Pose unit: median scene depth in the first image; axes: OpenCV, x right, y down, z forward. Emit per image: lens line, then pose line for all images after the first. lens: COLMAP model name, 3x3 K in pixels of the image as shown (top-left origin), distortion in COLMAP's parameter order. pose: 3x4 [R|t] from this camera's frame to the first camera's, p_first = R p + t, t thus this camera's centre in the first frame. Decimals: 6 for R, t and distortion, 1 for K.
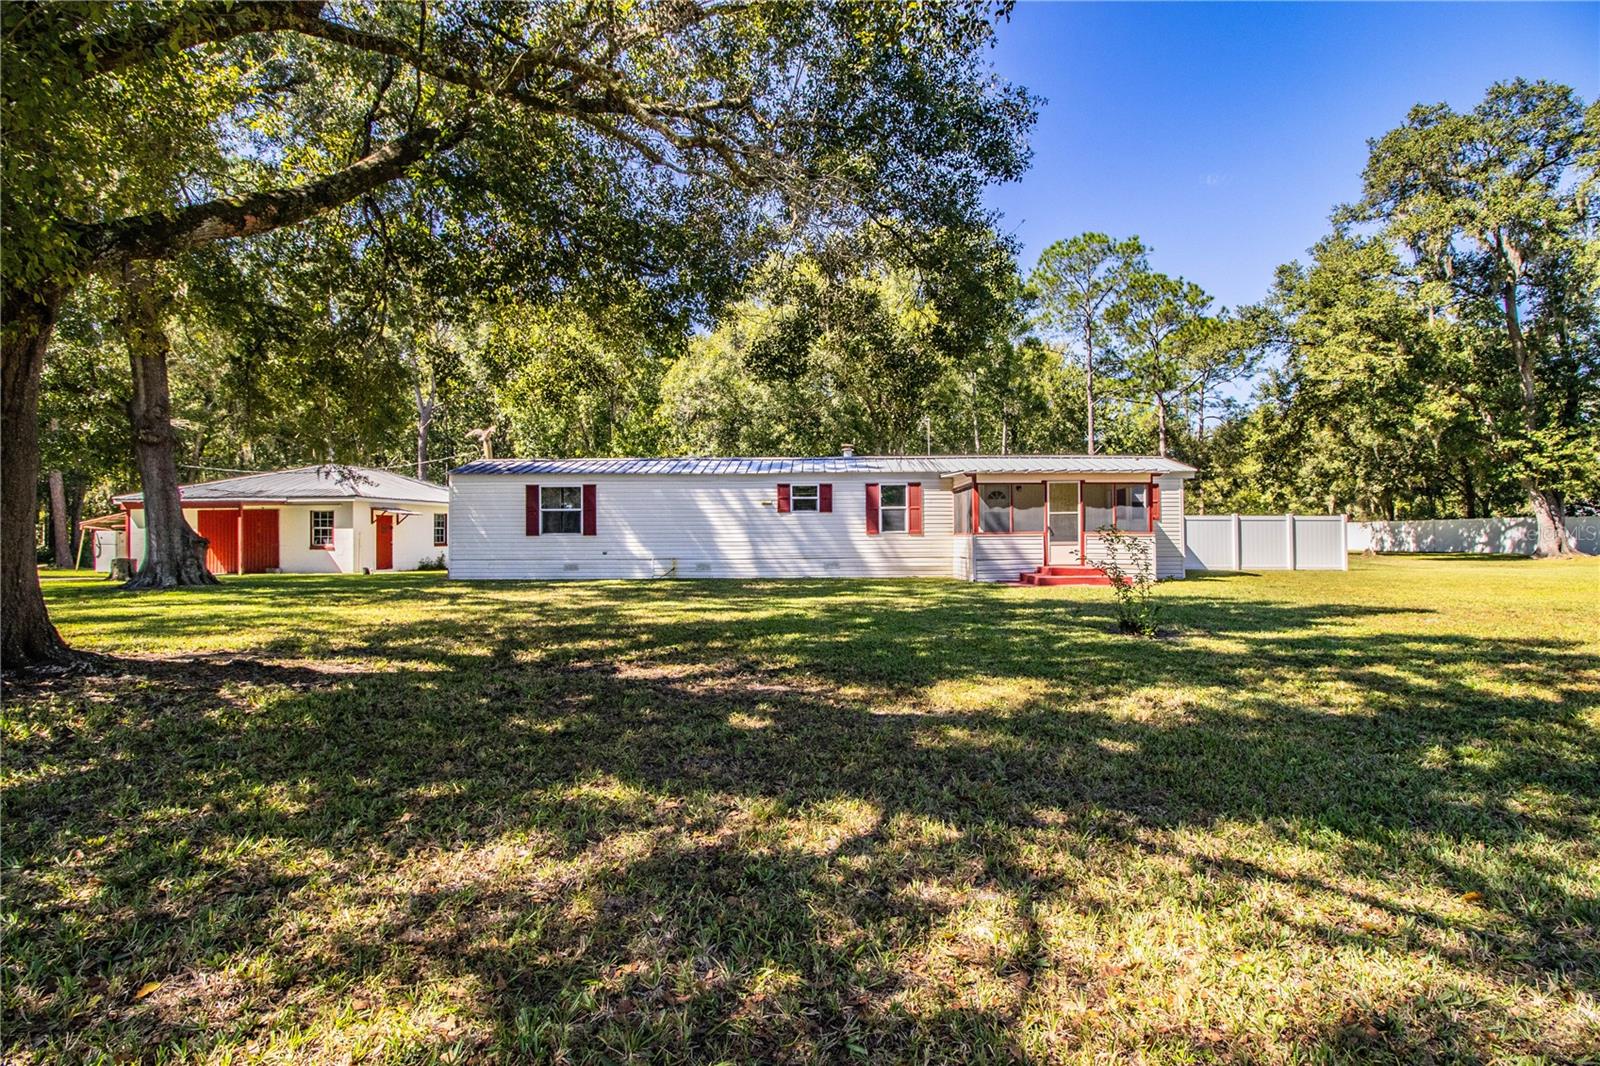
lens RADIAL K [[742.0, 0, 809.6], [0, 742.0, 543.0], [0, 0, 1]] dist [-0.011185, -0.006794]
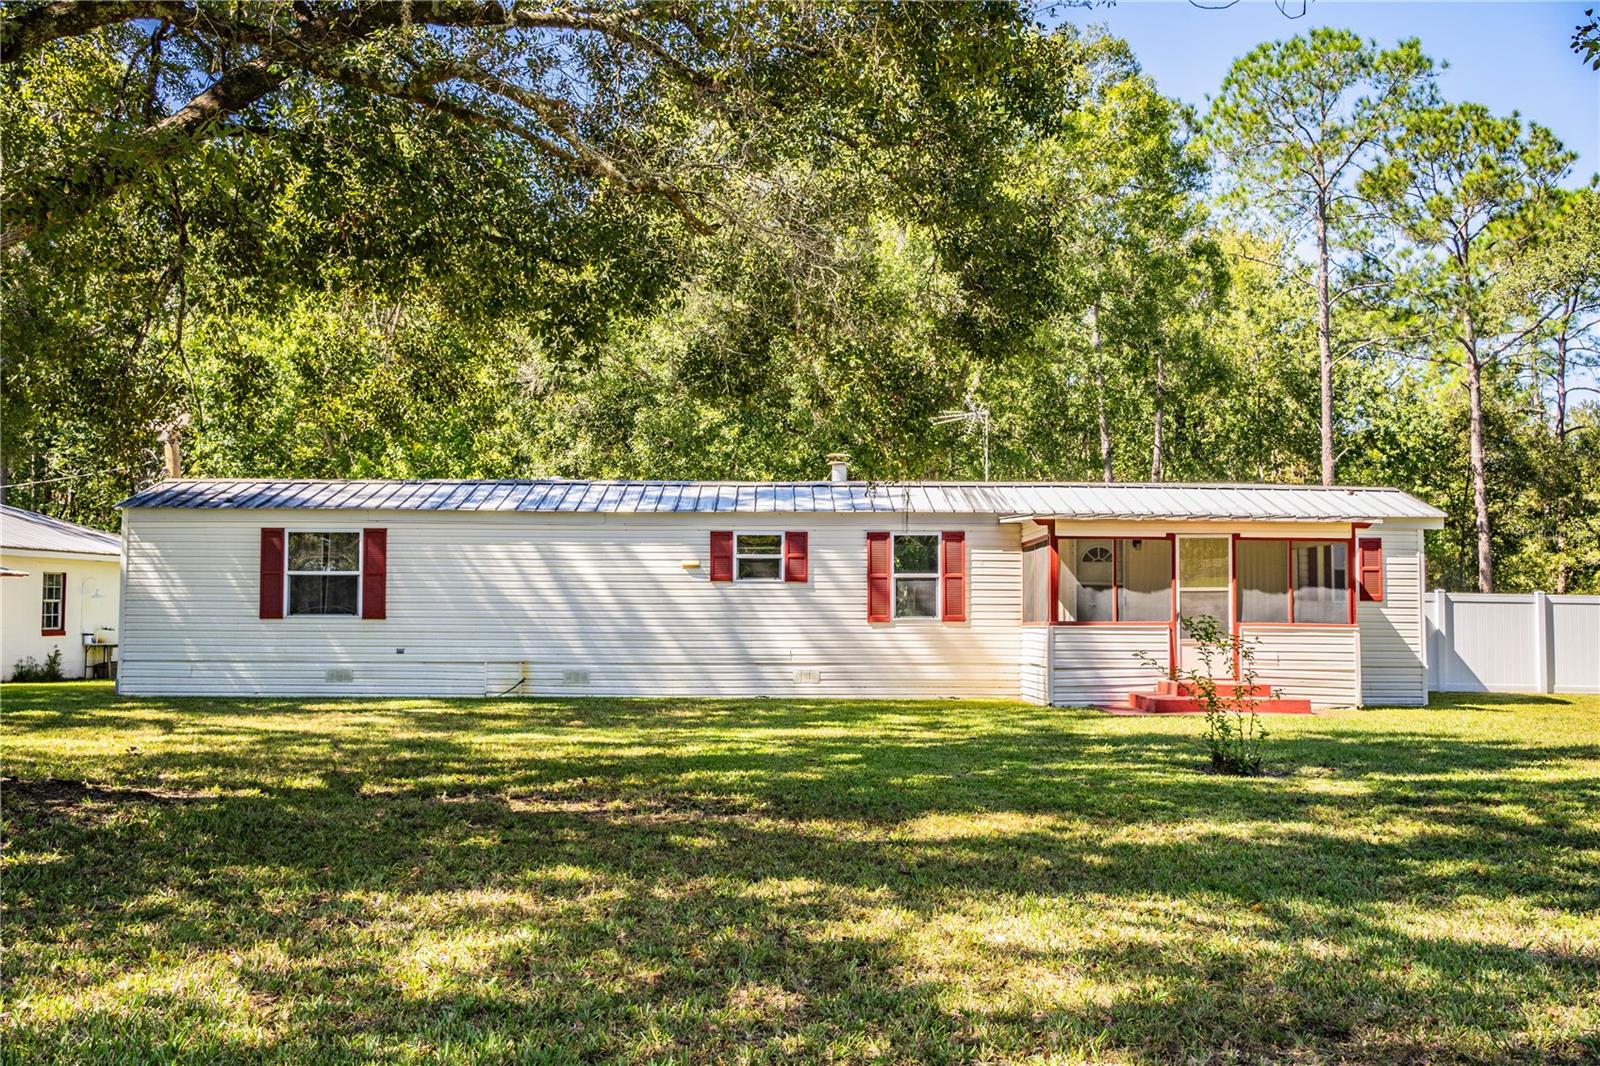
lens RADIAL K [[1615.4, 0, 793.1], [0, 1615.4, 526.9], [0, 0, 1]] dist [0.015684, 0.000000]
pose [[0.999815, 0.011070, 0.015733, -0.000046], [-0.009987, 0.997680, -0.067346, -0.000773], [-0.016442, 0.067177, 0.997606, -0.226069]]
